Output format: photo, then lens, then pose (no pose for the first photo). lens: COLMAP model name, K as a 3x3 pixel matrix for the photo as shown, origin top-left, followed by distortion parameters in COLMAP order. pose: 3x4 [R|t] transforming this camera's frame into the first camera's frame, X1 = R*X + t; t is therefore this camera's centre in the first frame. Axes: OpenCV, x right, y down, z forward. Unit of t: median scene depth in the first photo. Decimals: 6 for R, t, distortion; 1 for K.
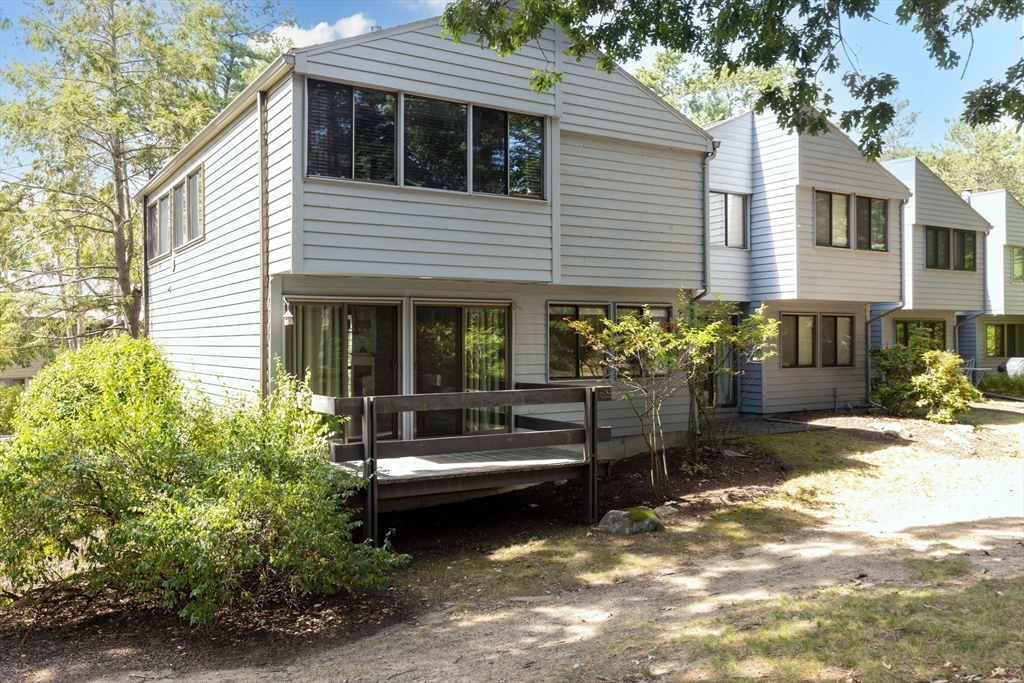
lens RADIAL K [[853.3, 0, 511.8], [0, 853.3, 343.0], [0, 0, 1]] dist [0.005385, 0.001290]
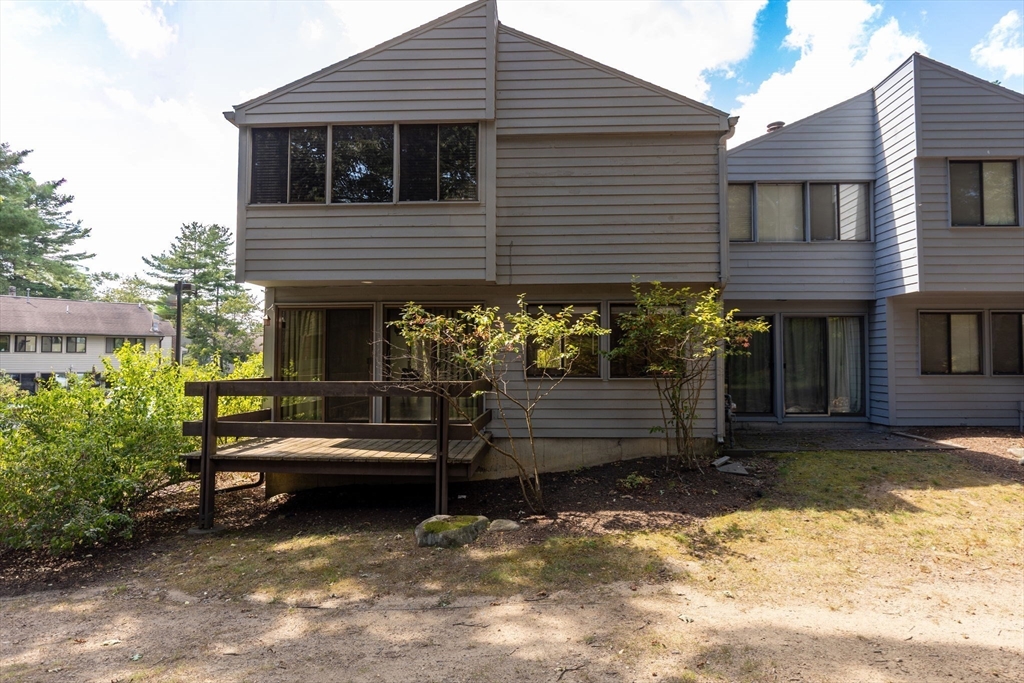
lens RADIAL K [[555.5, 0, 514.4], [0, 555.5, 338.9], [0, 0, 1]] dist [-0.020646, -0.000445]
pose [[0.819460, -0.015178, -0.572935, 0.342327], [-0.005255, 0.999408, -0.033992, 0.016659], [0.573112, 0.030866, 0.818895, 0.357897]]
